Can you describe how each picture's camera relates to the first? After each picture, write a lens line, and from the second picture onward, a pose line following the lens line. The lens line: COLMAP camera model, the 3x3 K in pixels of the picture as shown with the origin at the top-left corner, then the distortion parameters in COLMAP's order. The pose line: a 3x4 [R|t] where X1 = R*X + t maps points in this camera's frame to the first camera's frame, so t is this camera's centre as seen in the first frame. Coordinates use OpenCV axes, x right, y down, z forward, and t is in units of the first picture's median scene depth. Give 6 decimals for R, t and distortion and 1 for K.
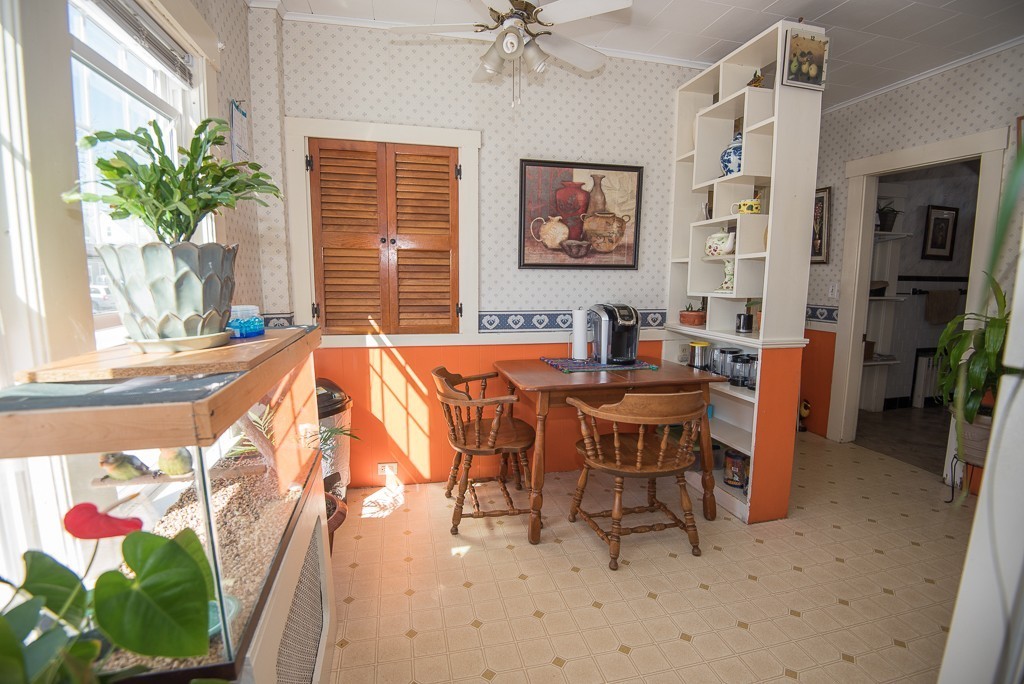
lens RADIAL K [[479.1, 0, 512.0], [0, 479.1, 342.0], [0, 0, 1]] dist [0.001049, -0.026477]
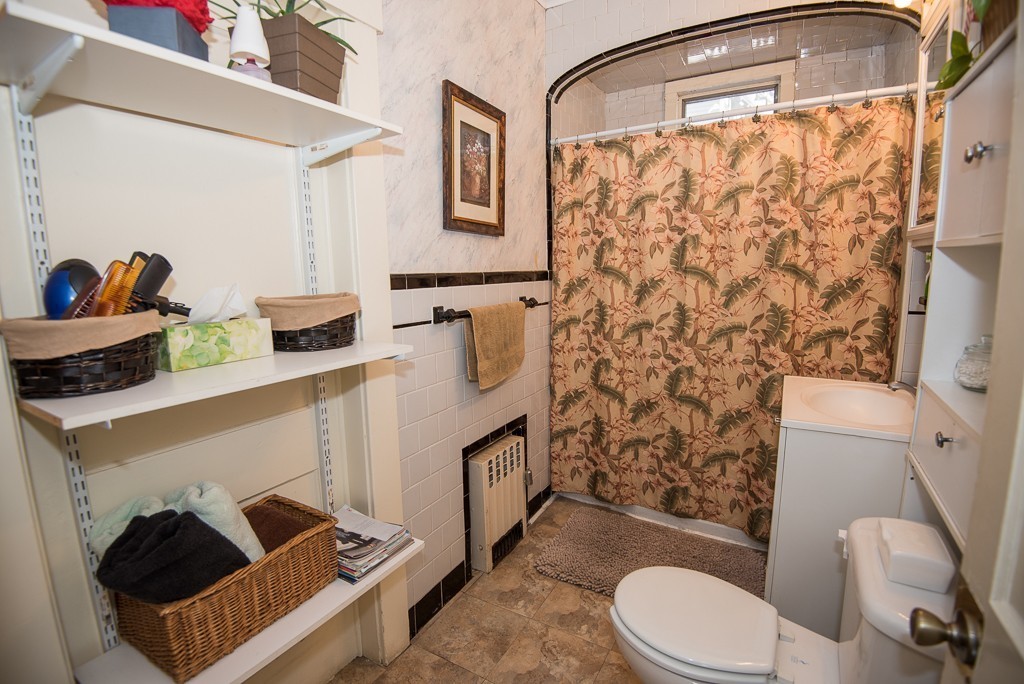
lens RADIAL K [[479.1, 0, 512.0], [0, 479.1, 342.0], [0, 0, 1]] dist [0.001049, -0.026477]
pose [[0.694344, -0.127516, 0.708256, 0.615988], [0.113909, 0.991243, 0.066794, -0.103830], [-0.710571, 0.034299, 0.702789, 0.687091]]
